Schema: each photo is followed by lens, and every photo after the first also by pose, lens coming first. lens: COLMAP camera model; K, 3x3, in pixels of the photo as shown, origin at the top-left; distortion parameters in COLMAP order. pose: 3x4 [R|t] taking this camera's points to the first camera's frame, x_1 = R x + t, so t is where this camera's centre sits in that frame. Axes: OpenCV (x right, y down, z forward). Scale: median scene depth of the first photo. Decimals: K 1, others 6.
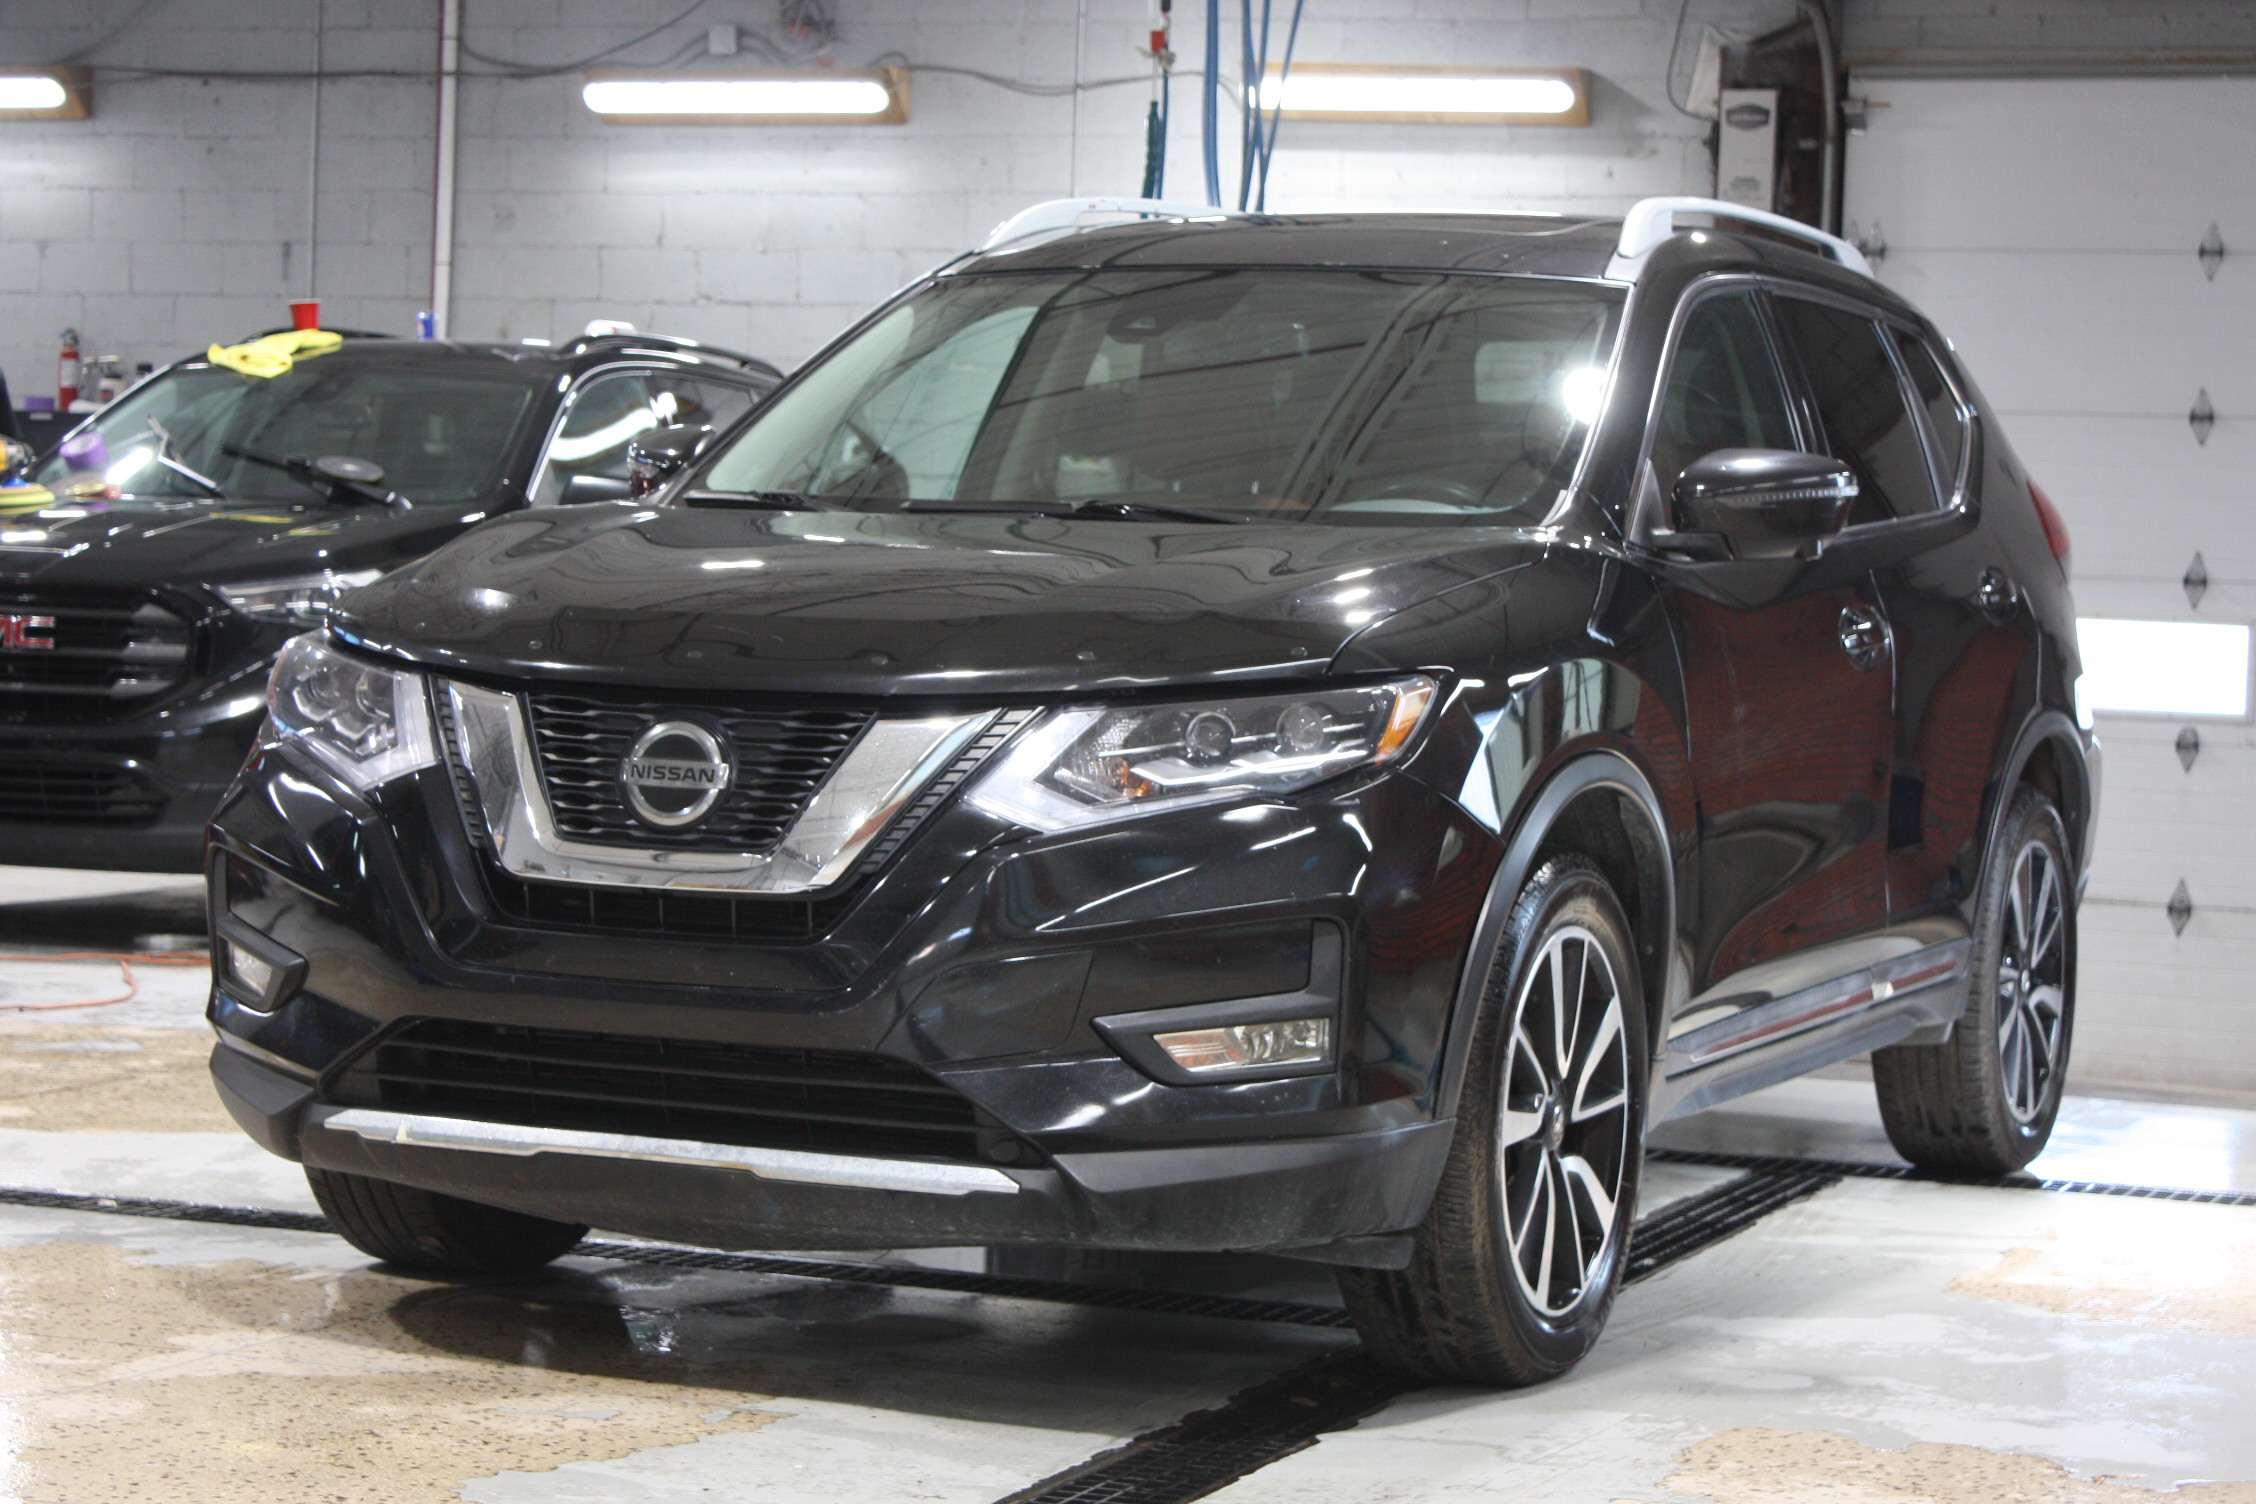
lens RADIAL K [[5086.4, 0, 1127.6], [0, 5086.4, 753.6], [0, 0, 1]] dist [-0.107014, 0.000000]
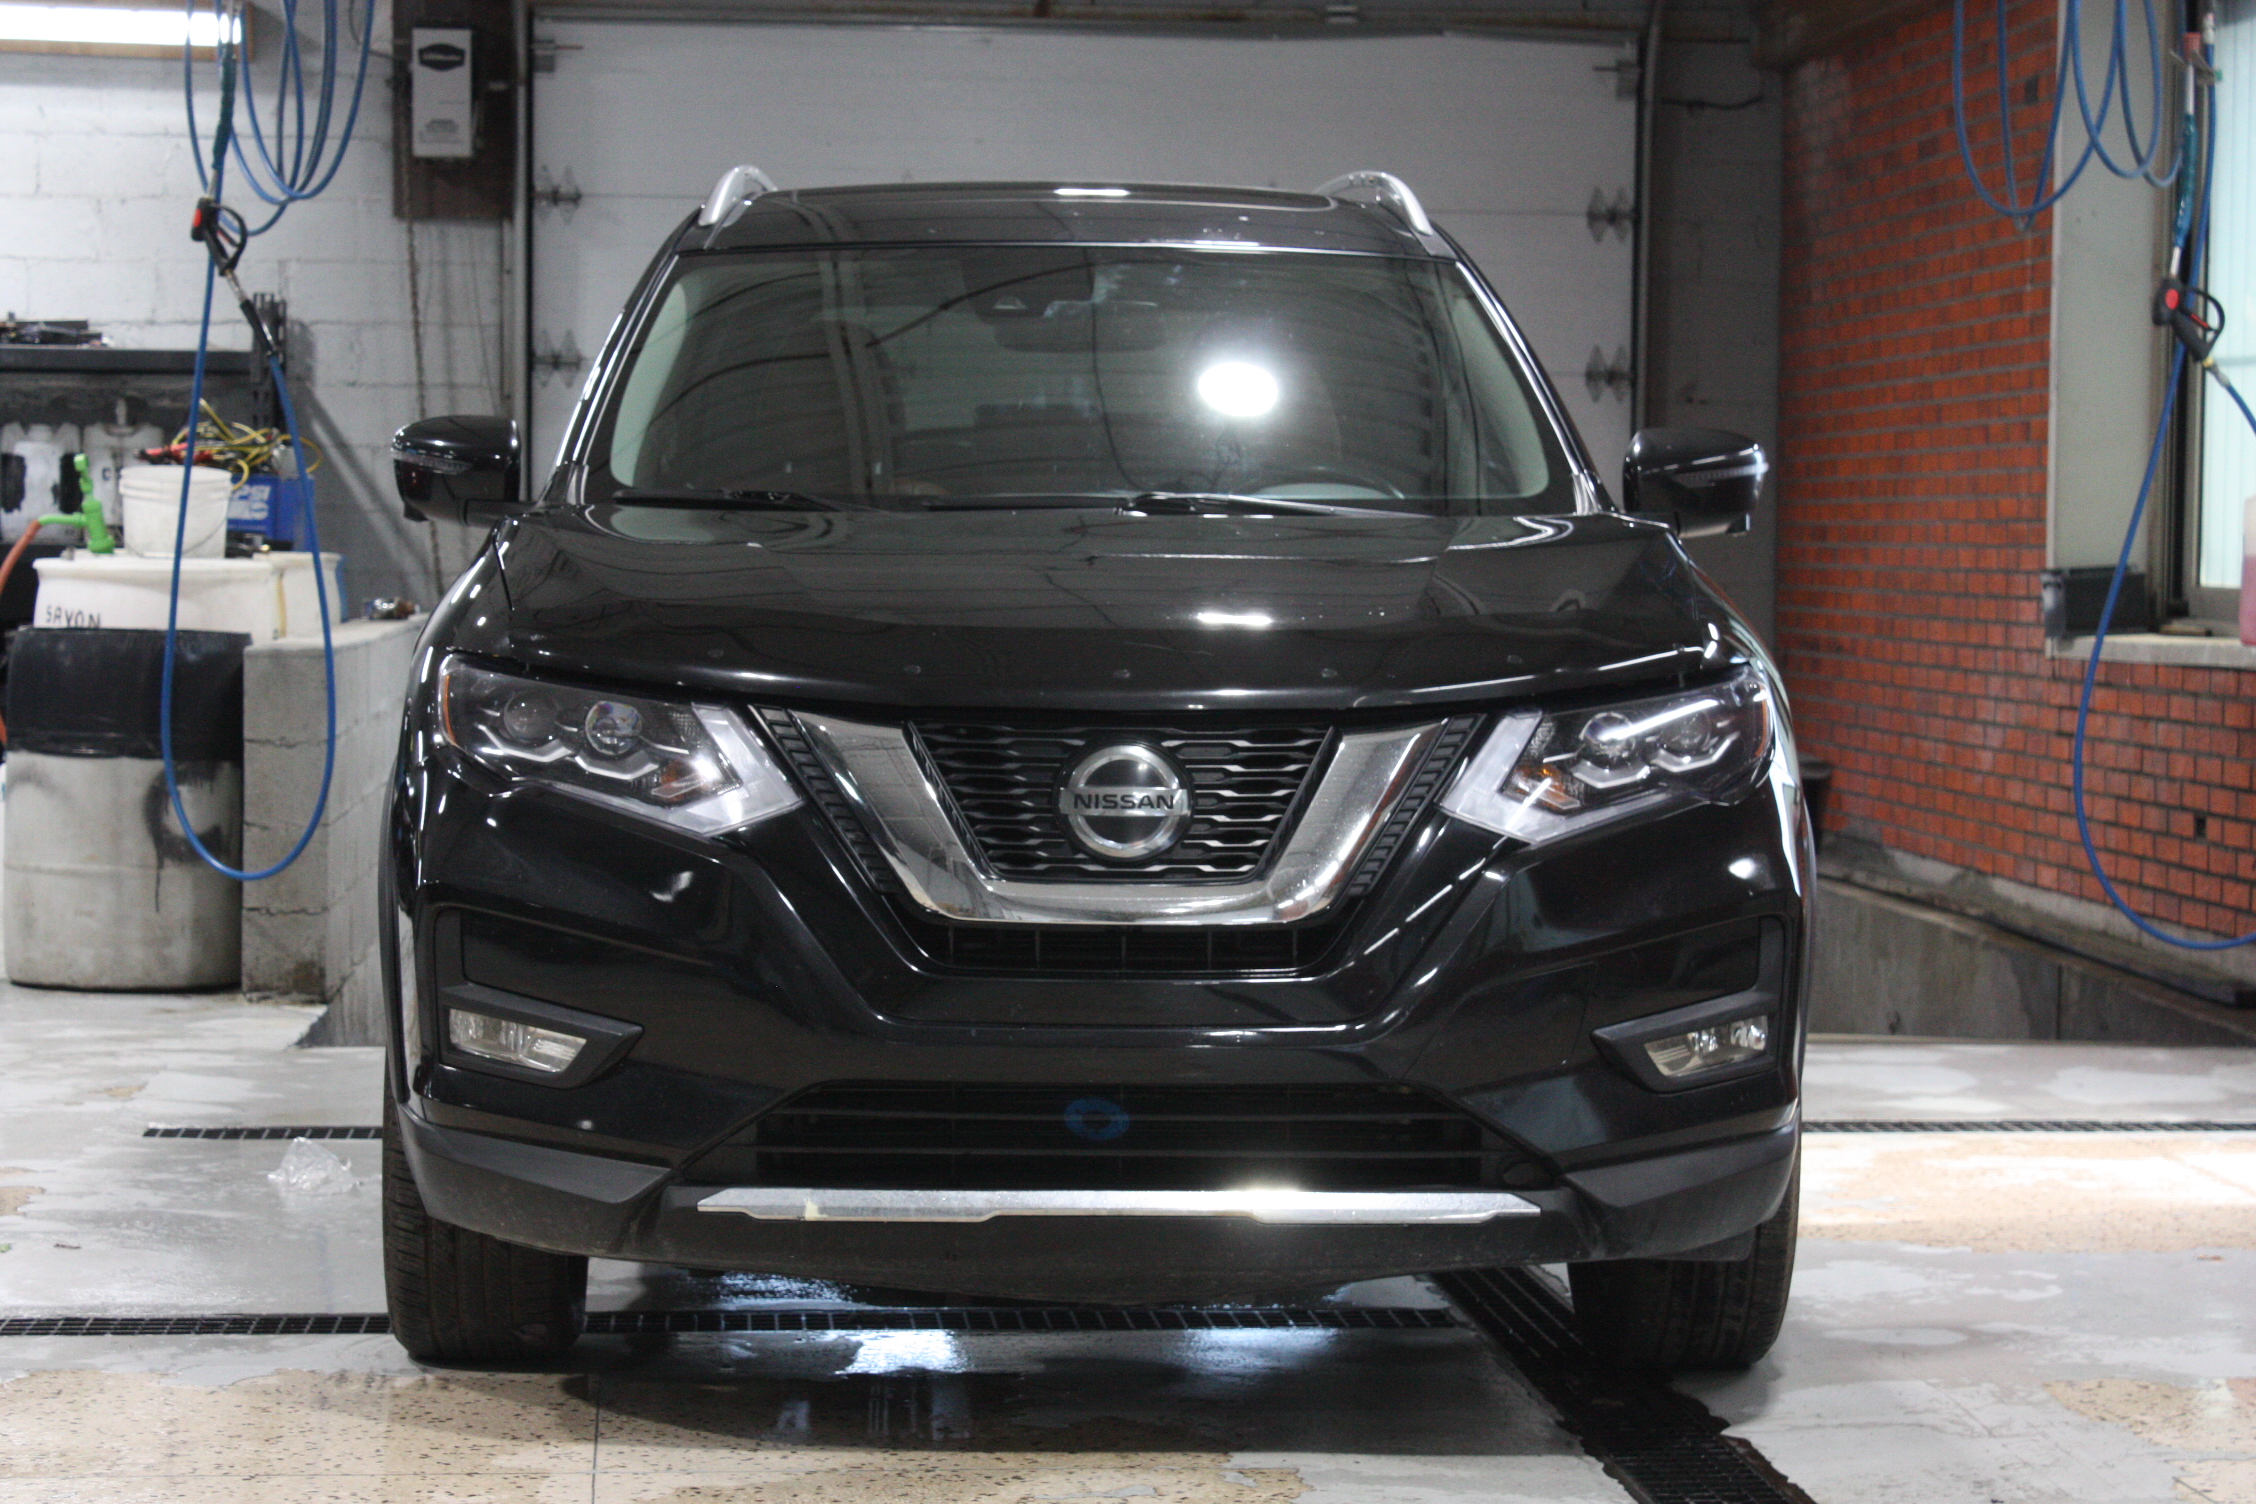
lens RADIAL K [[5072.6, 0, 1128.1], [0, 5072.6, 740.8], [0, 0, 1]] dist [0.179573, 0.000000]
pose [[0.888512, -0.043952, 0.456743, -0.507317], [0.037681, 0.999029, 0.022834, -0.028202], [-0.457303, -0.003078, 0.889305, 0.161613]]
